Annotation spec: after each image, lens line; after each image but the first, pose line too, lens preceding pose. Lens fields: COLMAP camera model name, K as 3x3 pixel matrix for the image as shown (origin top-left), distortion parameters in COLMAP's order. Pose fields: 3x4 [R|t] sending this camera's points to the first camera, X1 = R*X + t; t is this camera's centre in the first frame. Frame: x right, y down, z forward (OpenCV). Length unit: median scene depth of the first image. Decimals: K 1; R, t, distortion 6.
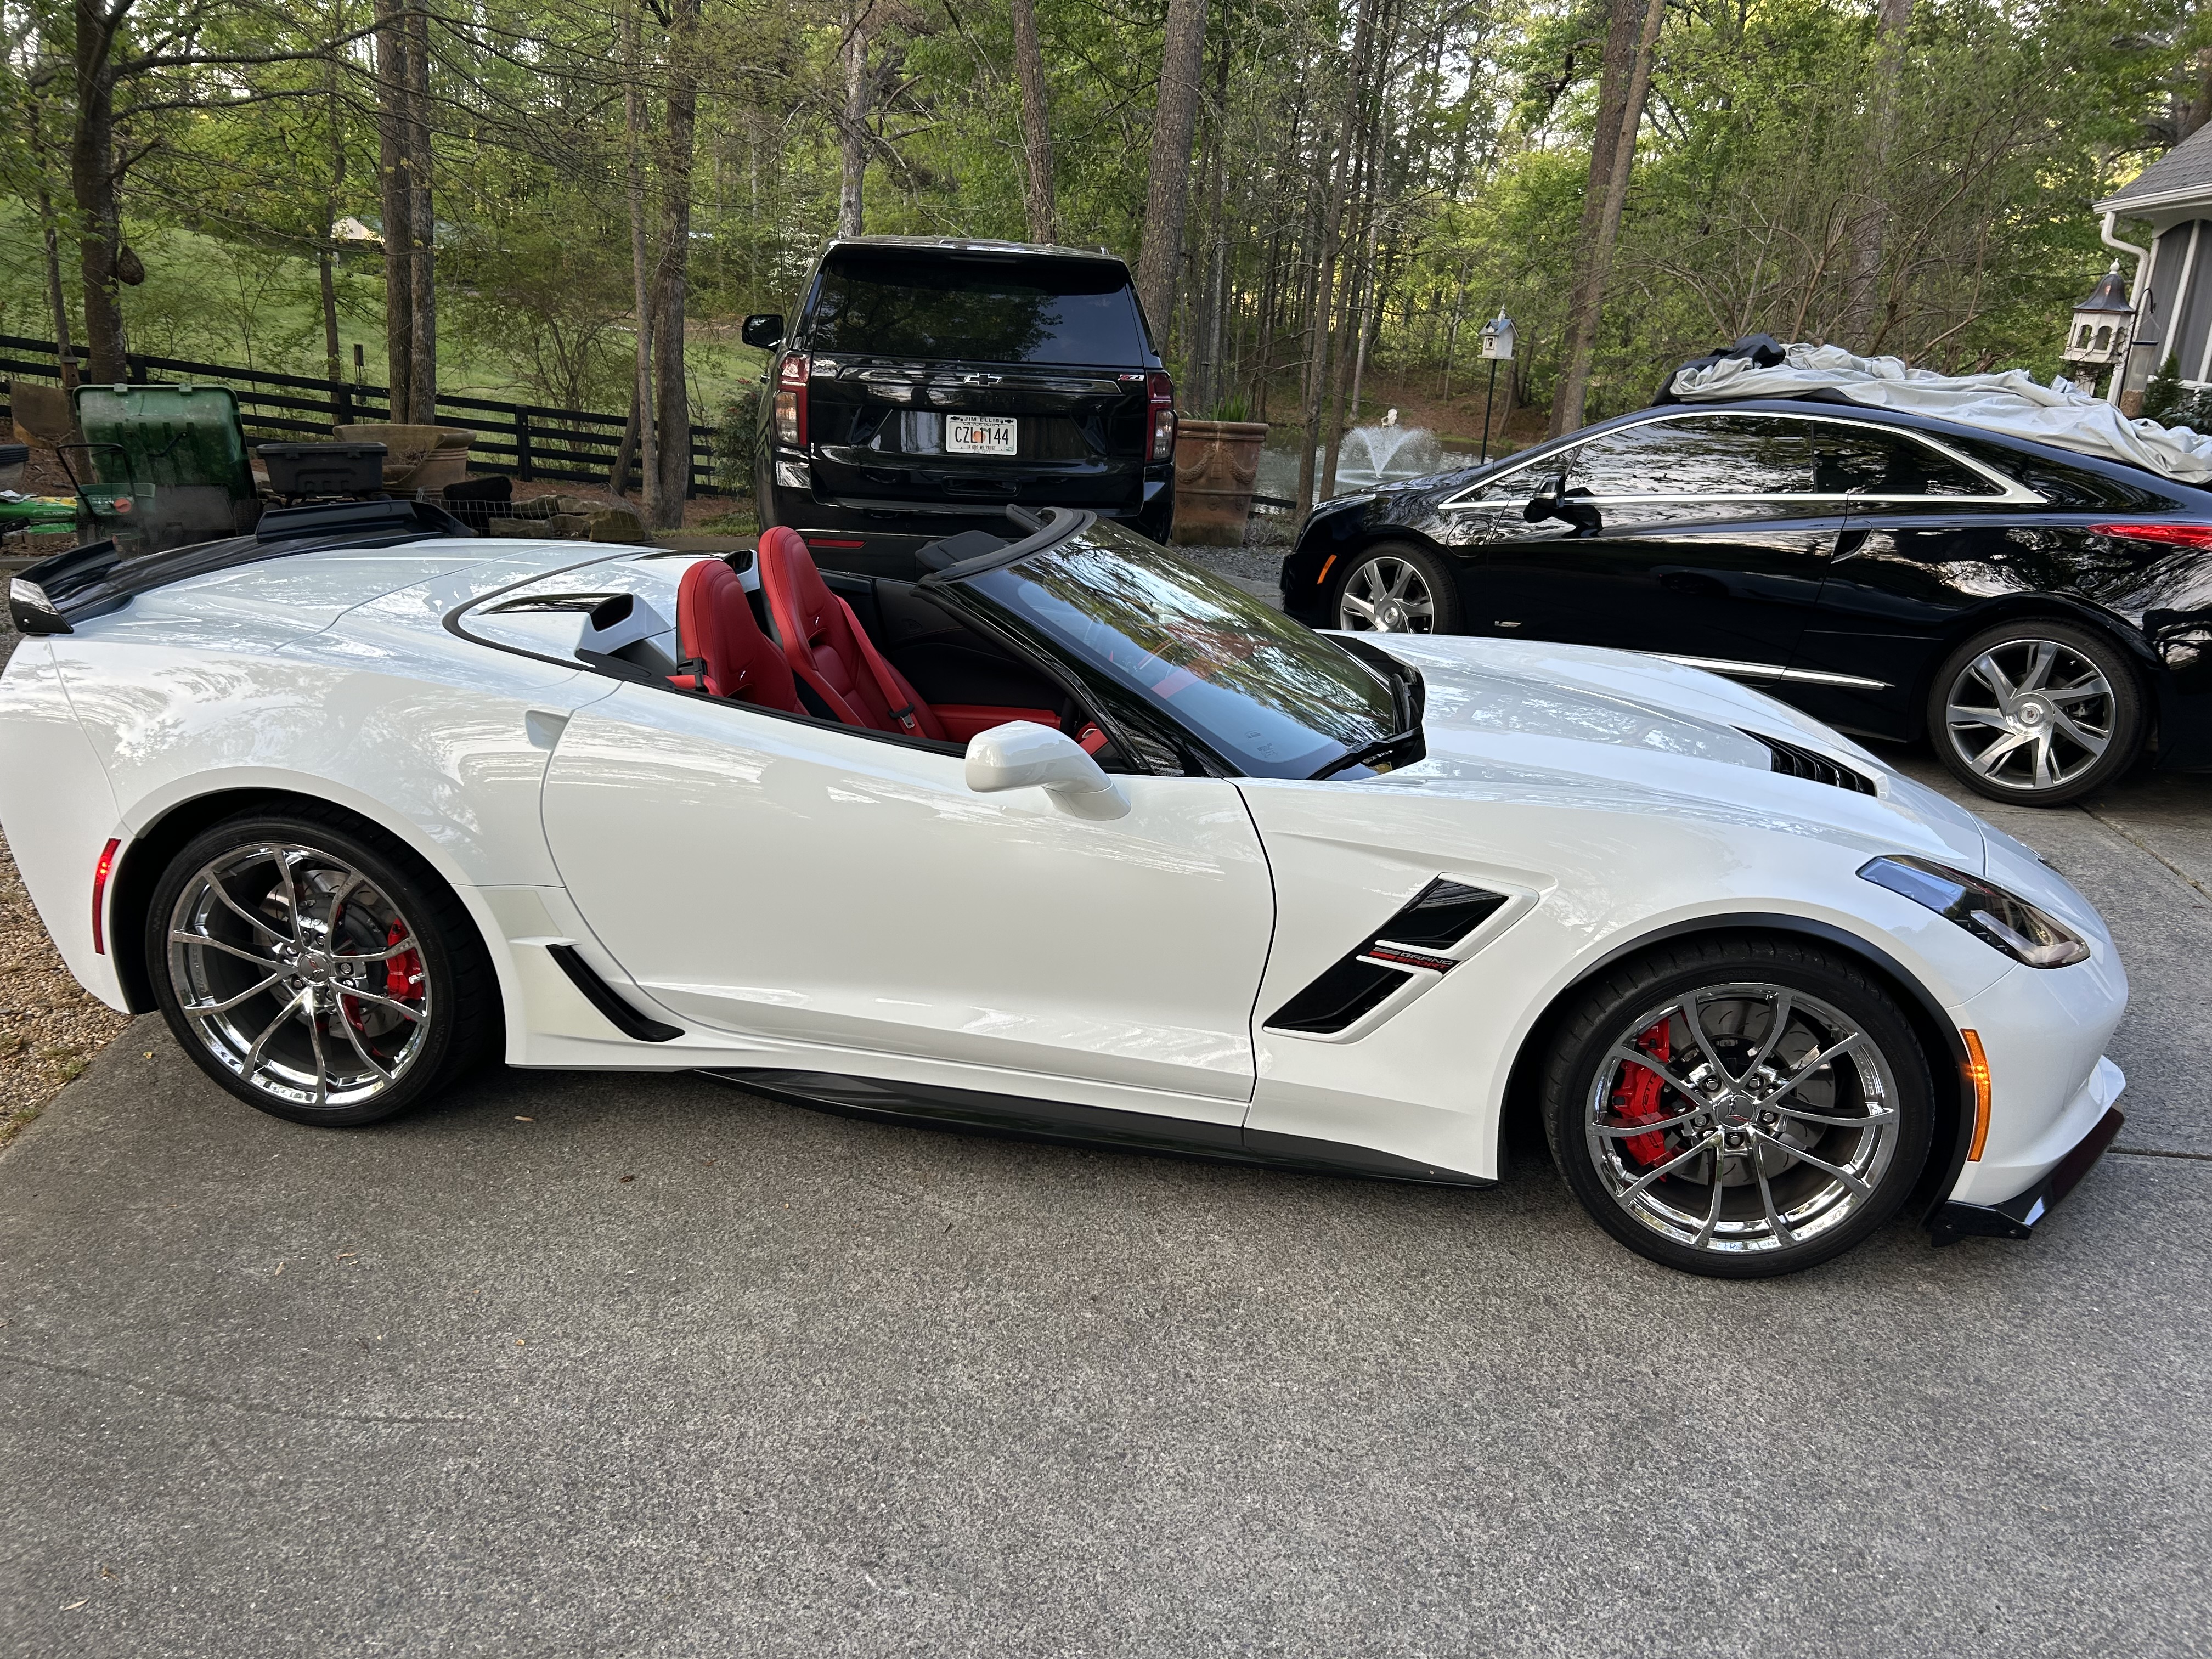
lens RADIAL K [[1667.0, 0, 1150.5], [0, 1667.0, 809.6], [0, 0, 1]] dist [0.035442, -0.030673]
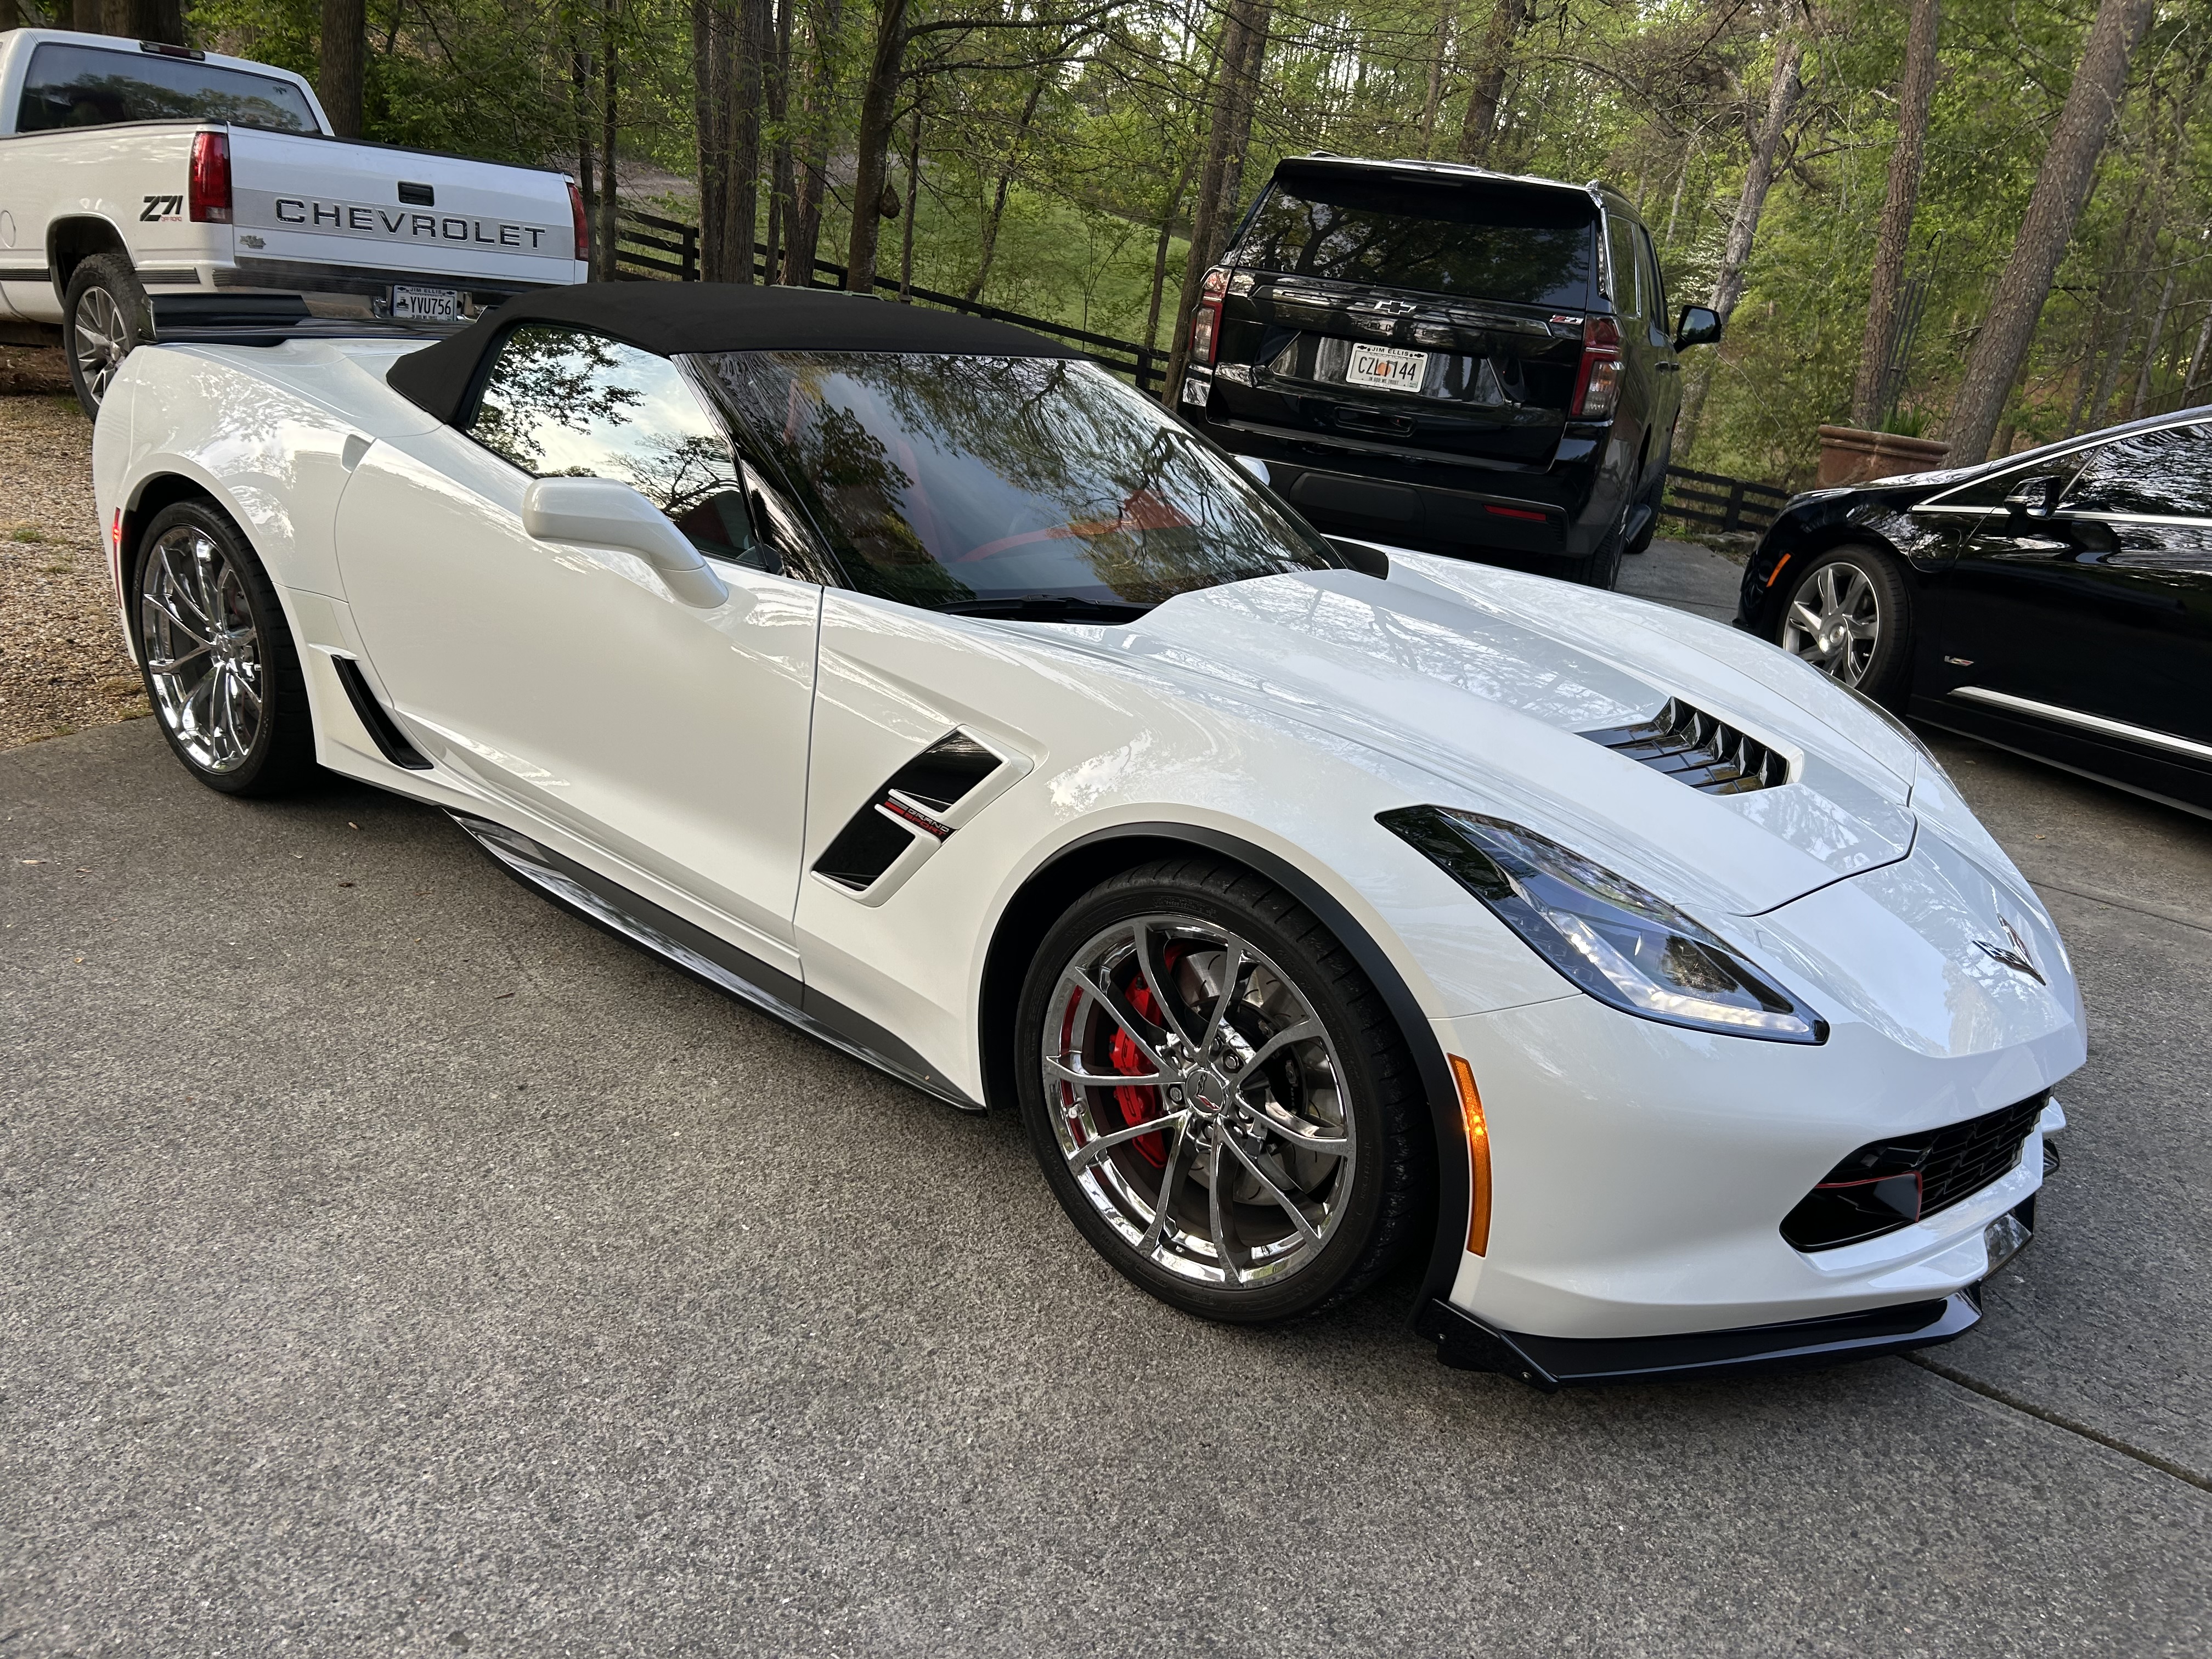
lens RADIAL K [[1667.0, 0, 1104.3], [0, 1667.0, 832.4], [0, 0, 1]] dist [0.035442, -0.030673]
pose [[0.868290, 0.213221, -0.447895, 0.565162], [-0.211297, 0.975876, 0.054948, 0.026700], [0.448806, 0.046928, 0.892396, 0.254716]]
